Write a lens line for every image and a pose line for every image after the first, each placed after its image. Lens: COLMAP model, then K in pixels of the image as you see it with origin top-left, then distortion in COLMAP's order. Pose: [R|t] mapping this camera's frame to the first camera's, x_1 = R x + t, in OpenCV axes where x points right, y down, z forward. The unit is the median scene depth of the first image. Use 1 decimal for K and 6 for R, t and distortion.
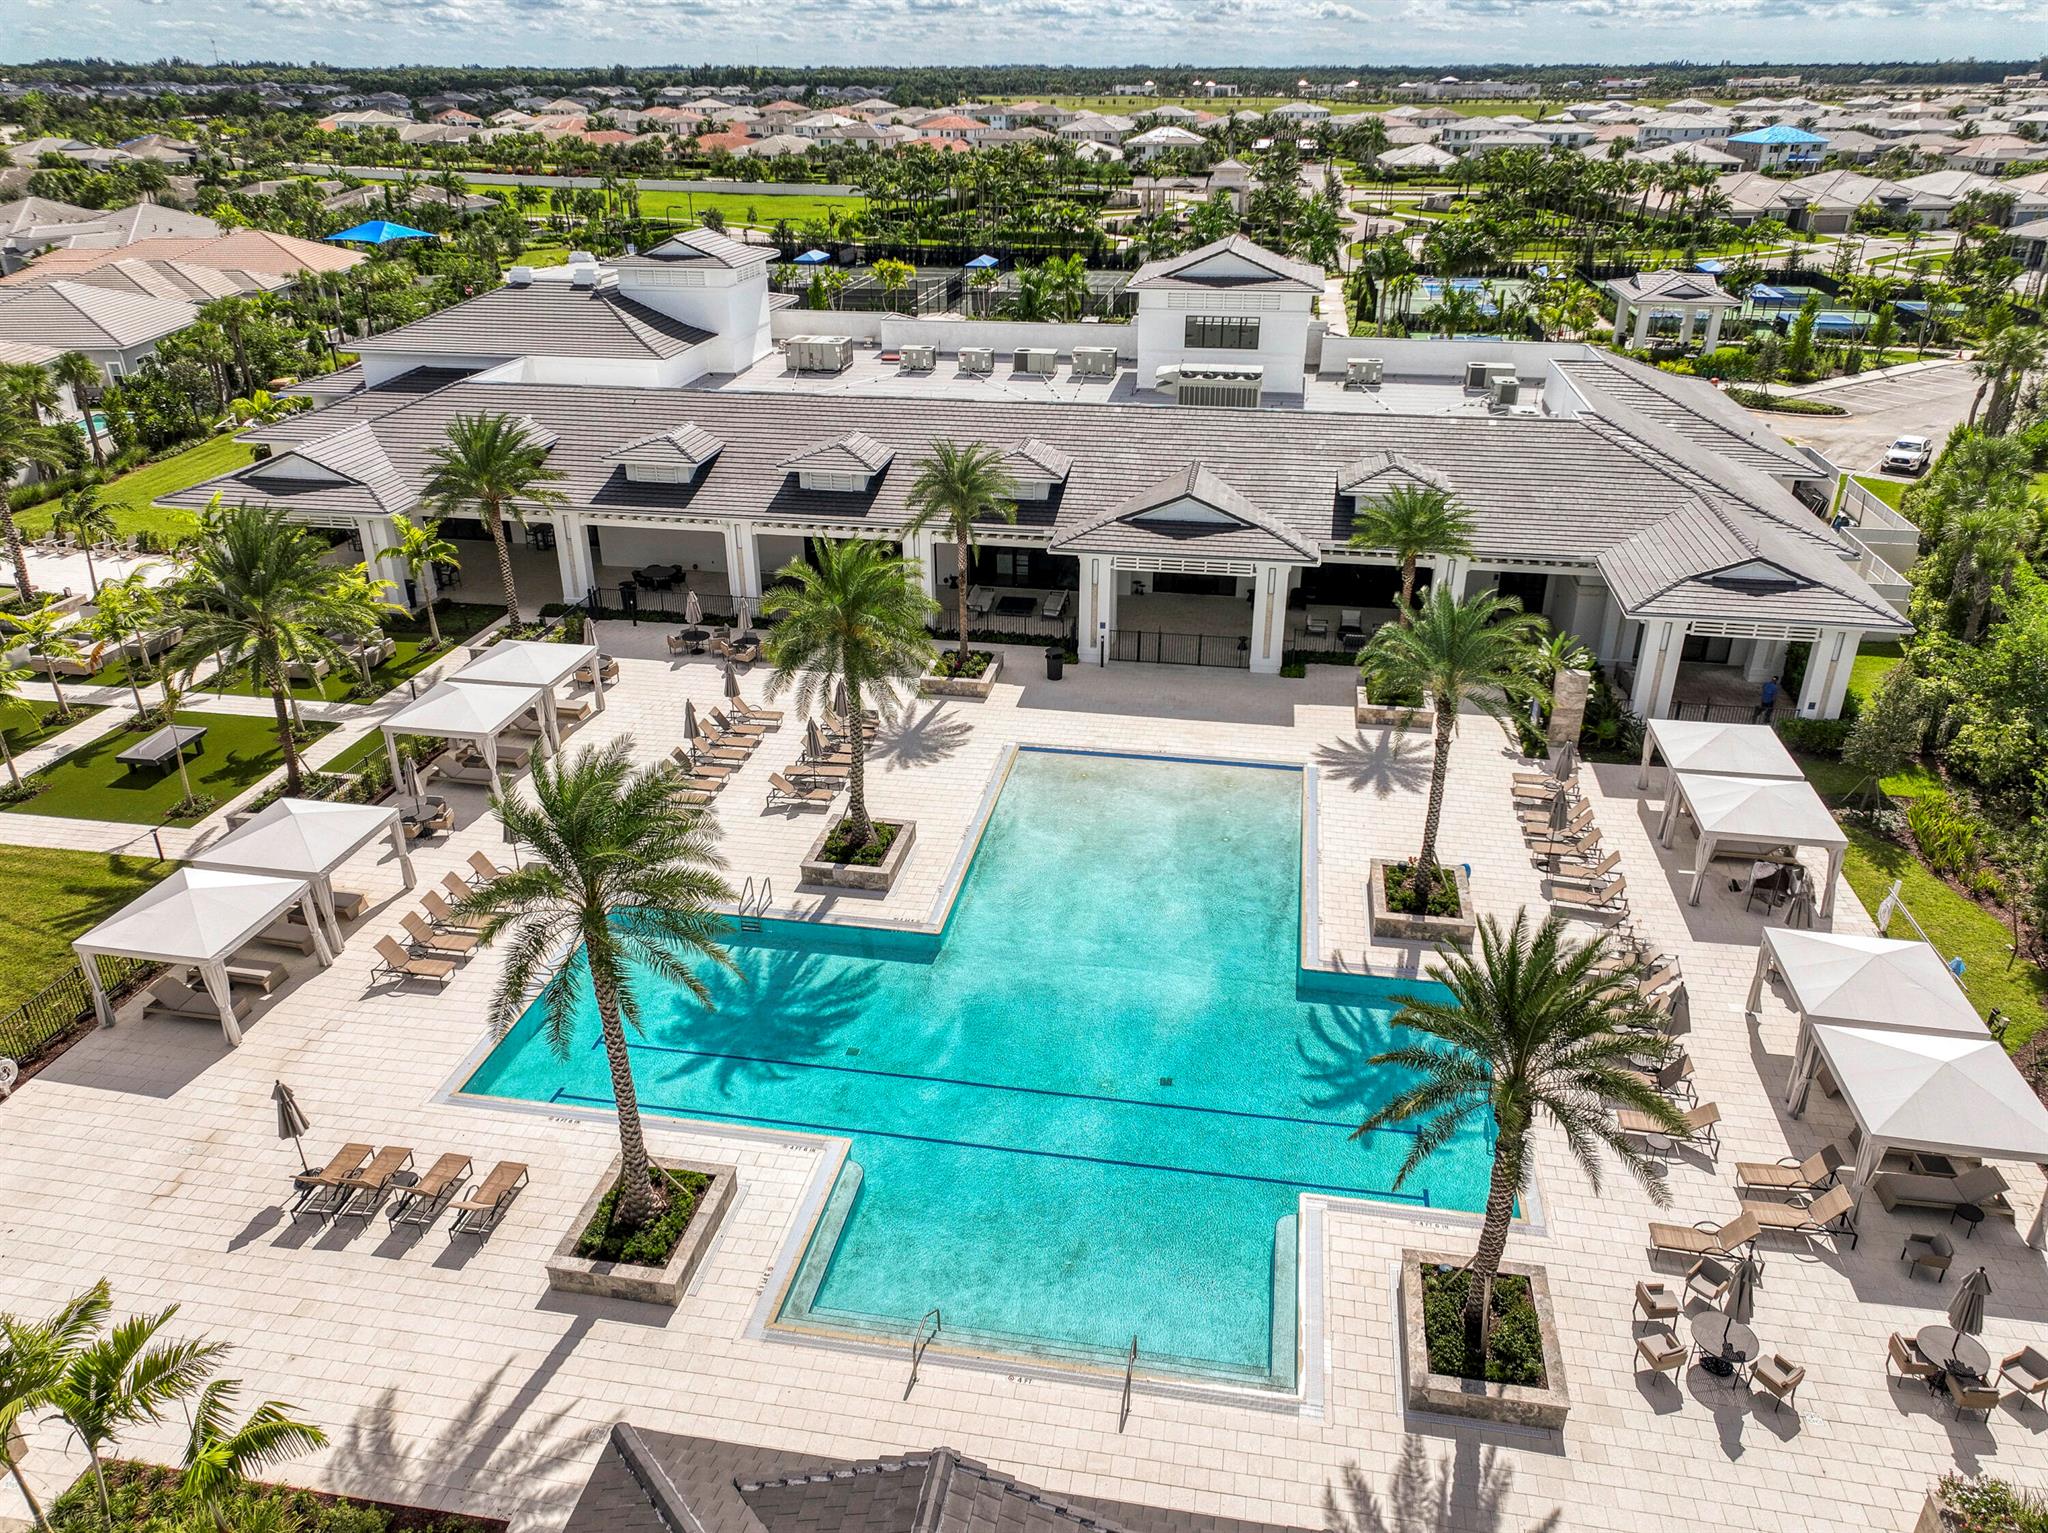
lens RADIAL K [[1437.2, 0, 1024.0], [0, 1437.2, 766.5], [0, 0, 1]] dist [-0.024520, 0.037013]
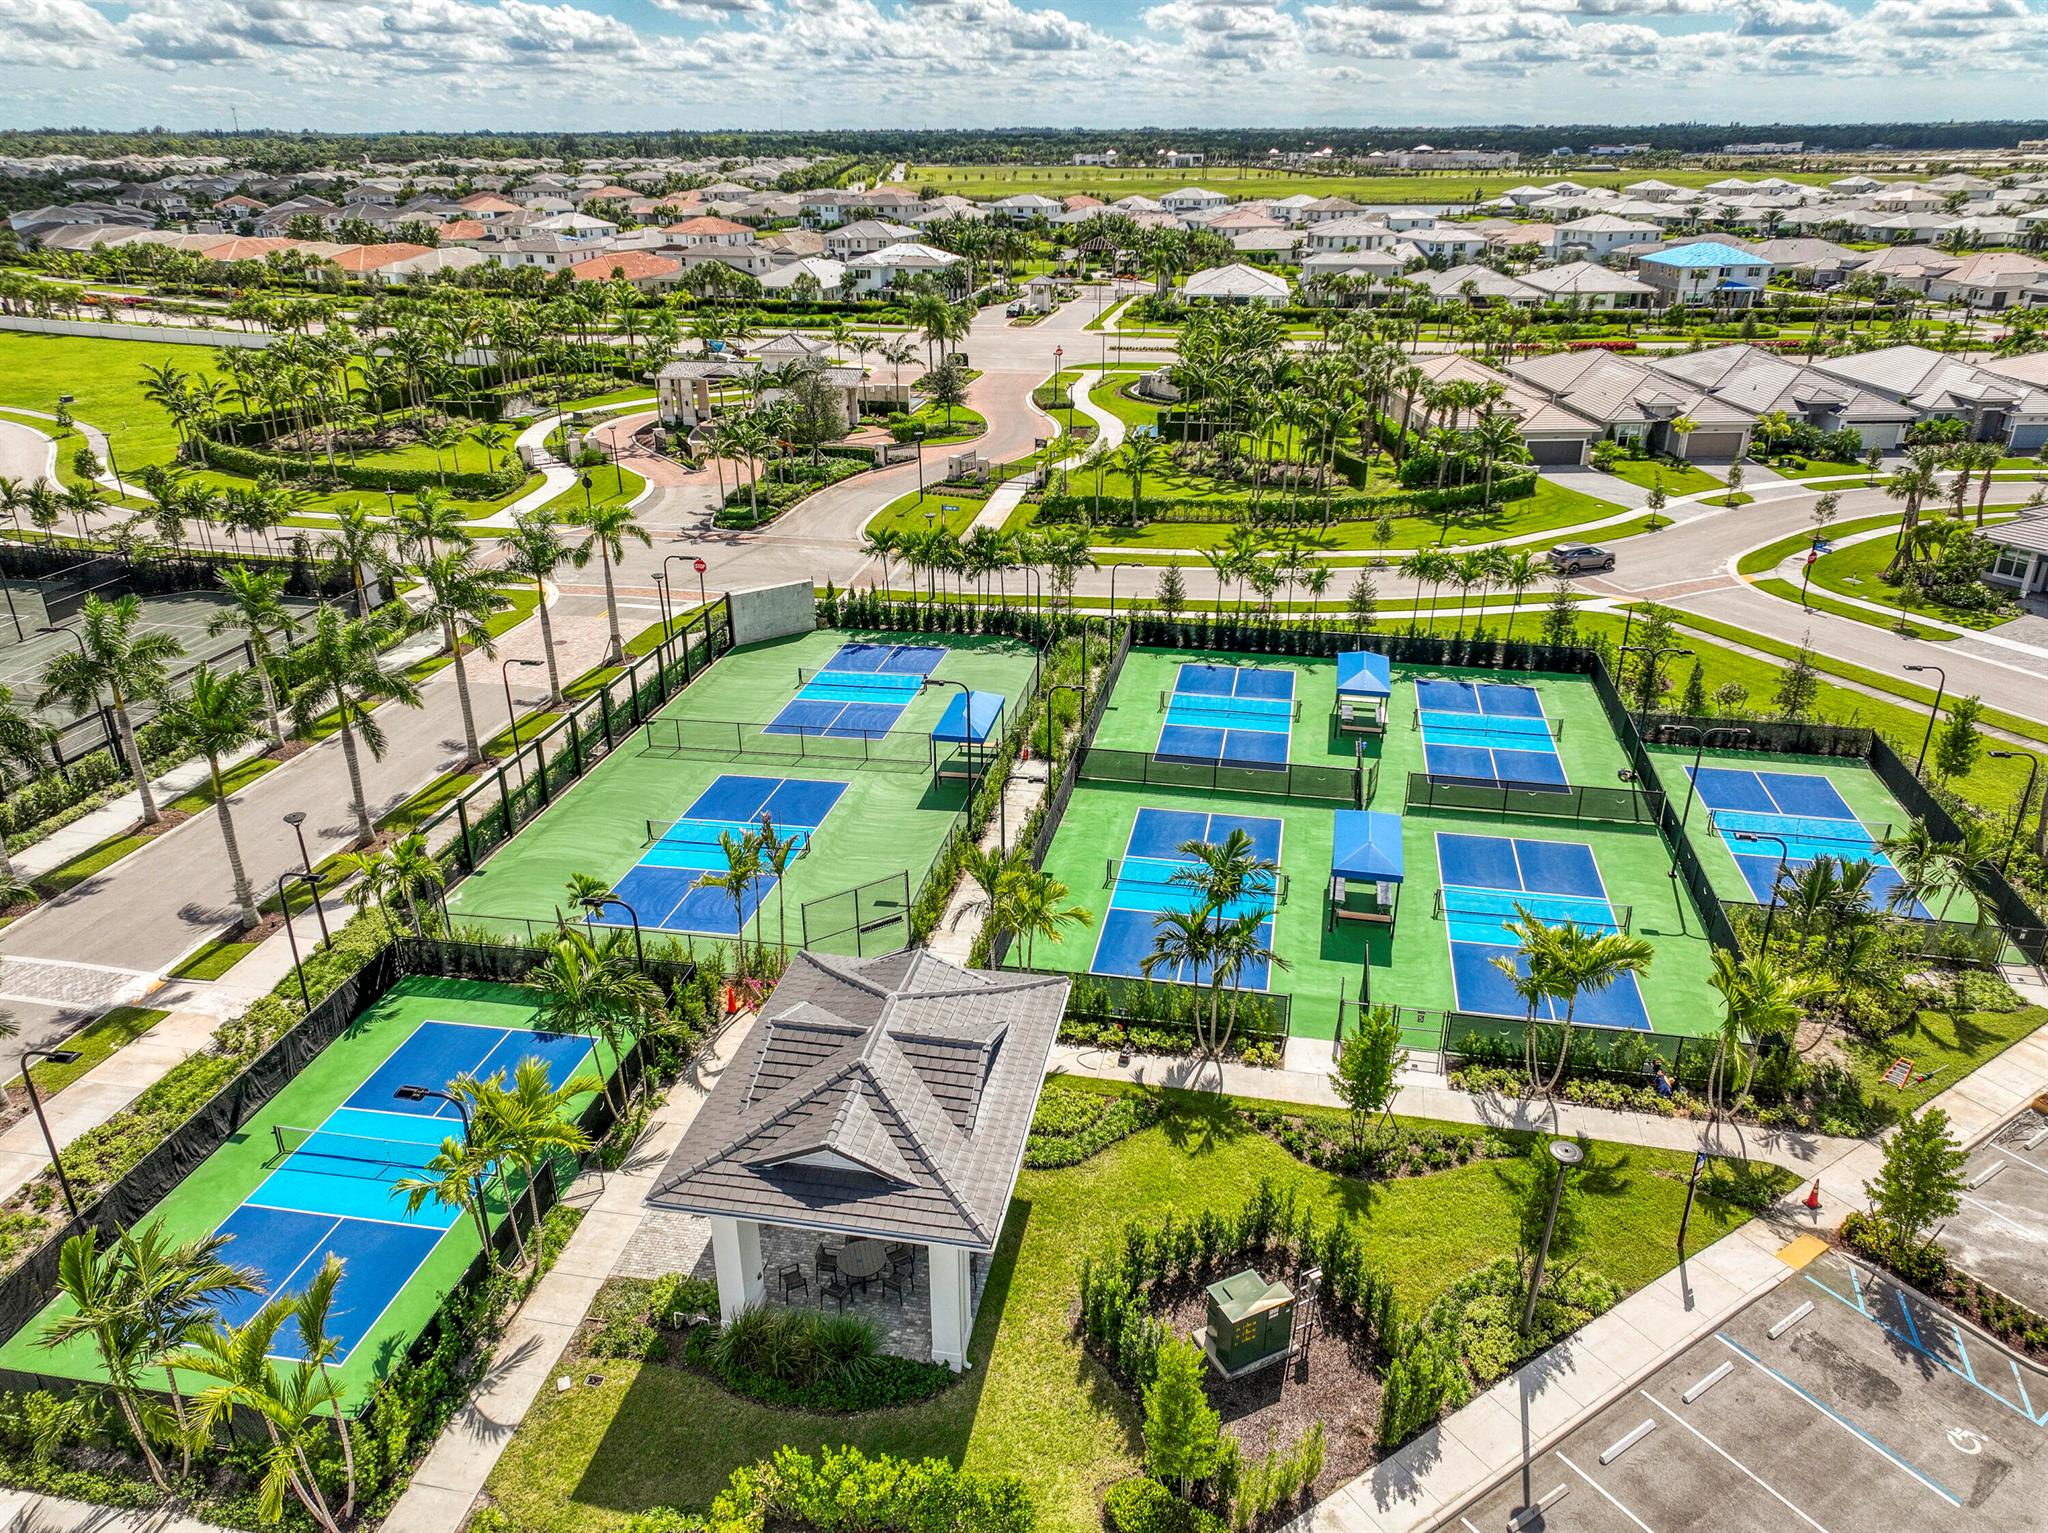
lens RADIAL K [[1452.9, 0, 1024.0], [0, 1452.9, 766.5], [0, 0, 1]] dist [0.001851, 0.004171]
pose [[0.999952, 0.000450, -0.009772, 0.716843], [-0.000852, 0.999155, -0.041102, -0.568810], [0.009745, 0.041108, 0.999107, 0.991812]]
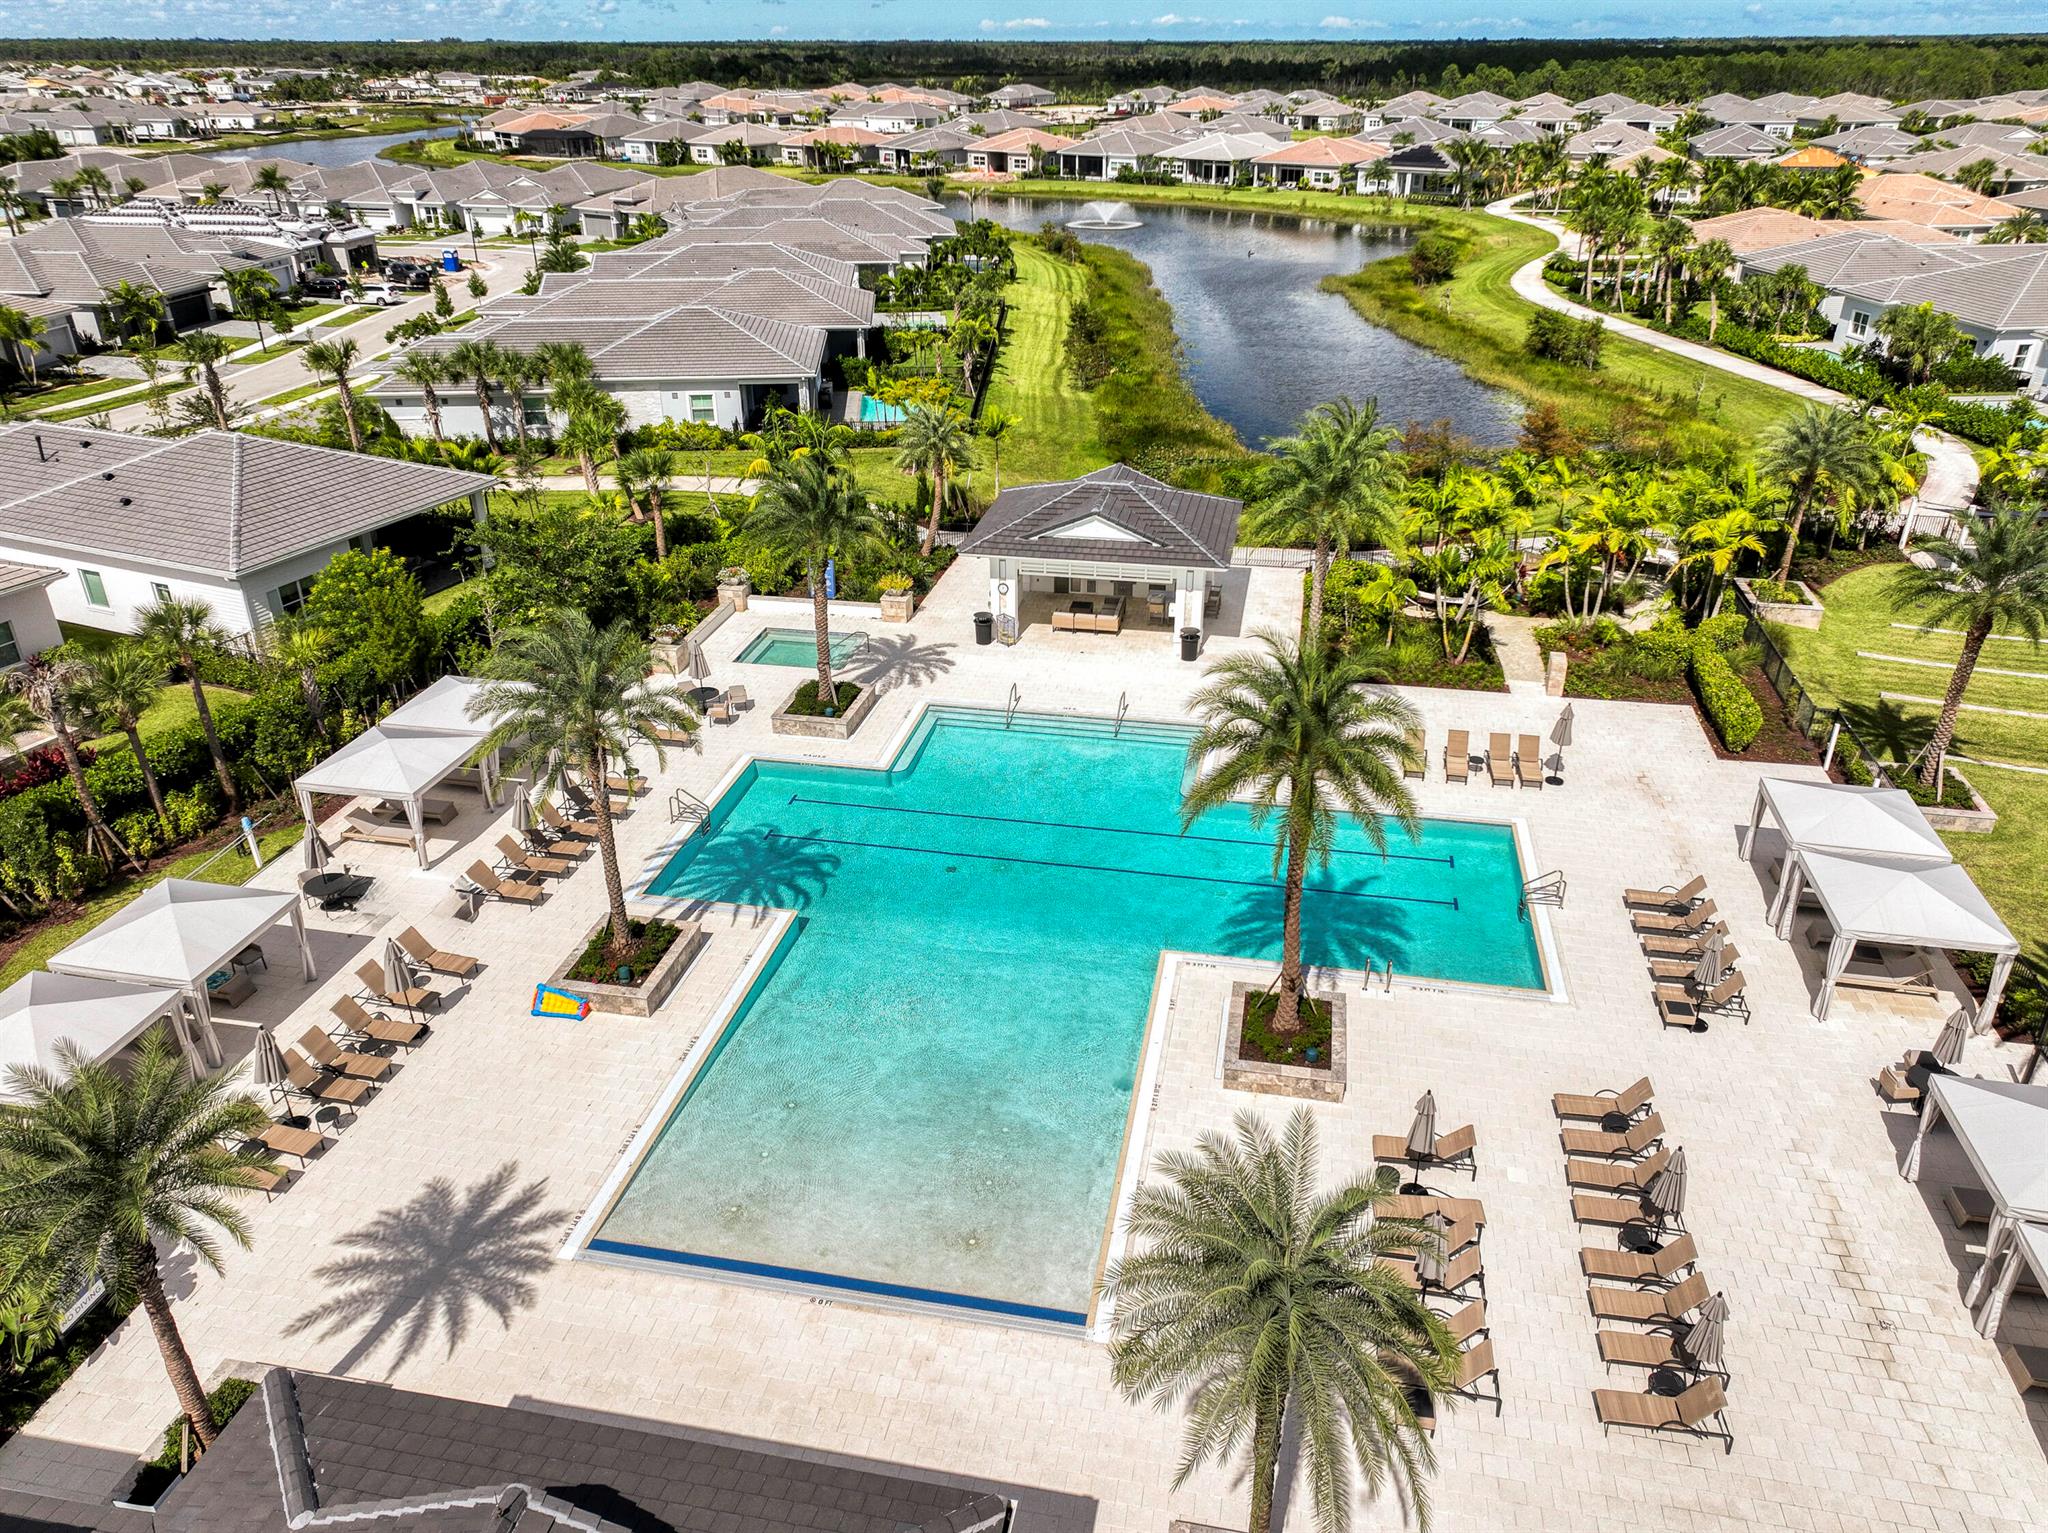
lens RADIAL K [[1437.2, 0, 1024.0], [0, 1437.2, 766.5], [0, 0, 1]] dist [-0.024520, 0.037013]
pose [[-0.999720, 0.001975, 0.023575, 0.002007], [0.020273, 0.585091, 0.810714, -0.348514], [-0.012192, 0.810965, -0.584967, 0.710516]]
